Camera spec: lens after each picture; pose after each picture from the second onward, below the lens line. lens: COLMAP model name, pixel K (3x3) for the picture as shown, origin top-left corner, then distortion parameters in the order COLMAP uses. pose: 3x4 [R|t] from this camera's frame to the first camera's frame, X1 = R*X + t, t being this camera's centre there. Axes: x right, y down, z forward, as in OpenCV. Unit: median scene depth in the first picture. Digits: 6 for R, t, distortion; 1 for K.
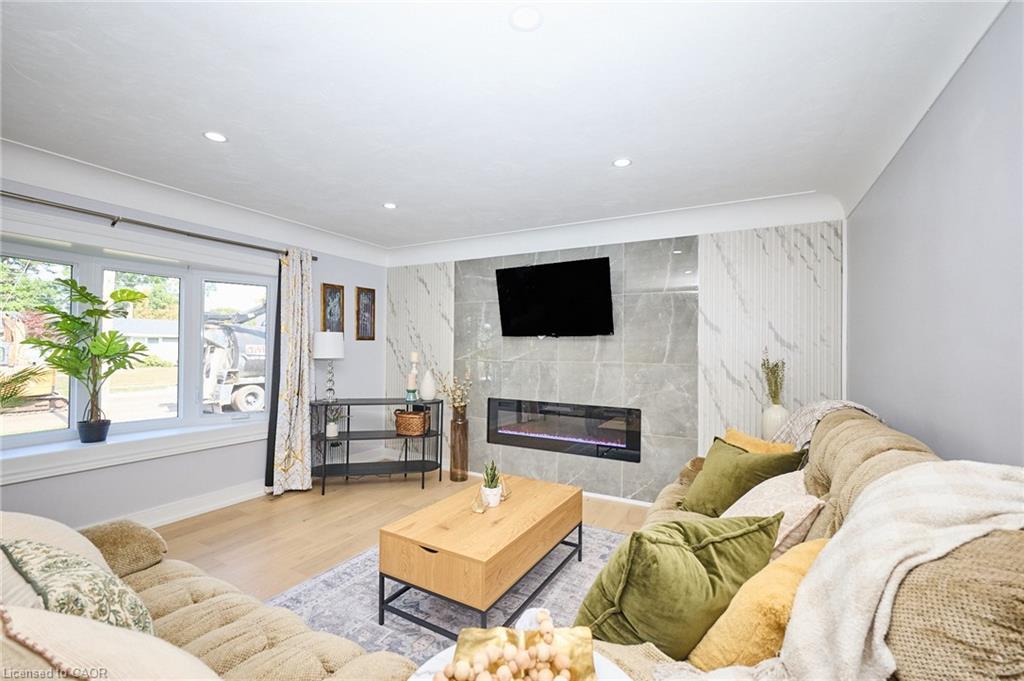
lens RADIAL K [[429.8, 0, 506.2], [0, 429.8, 342.0], [0, 0, 1]] dist [0.000377, -0.000309]
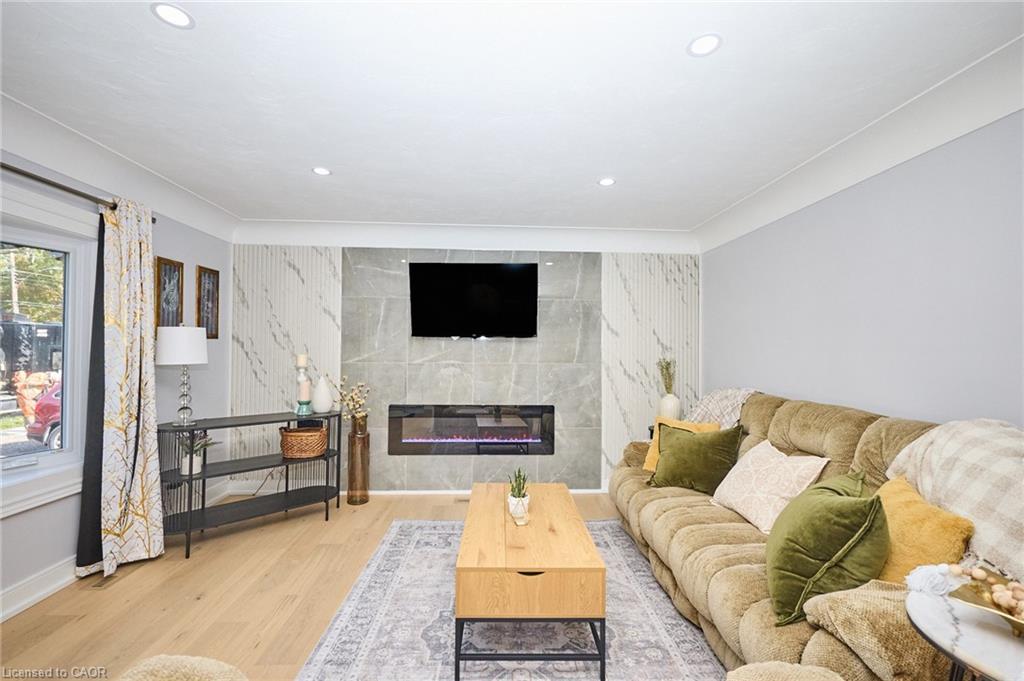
lens RADIAL K [[429.8, 0, 507.7], [0, 429.8, 343.4], [0, 0, 1]] dist [0.000377, -0.000309]
pose [[0.854412, 0.006258, 0.519558, -0.335131], [-0.008551, 0.999961, 0.002018, -0.002333], [-0.519525, -0.006167, 0.854433, 0.121415]]
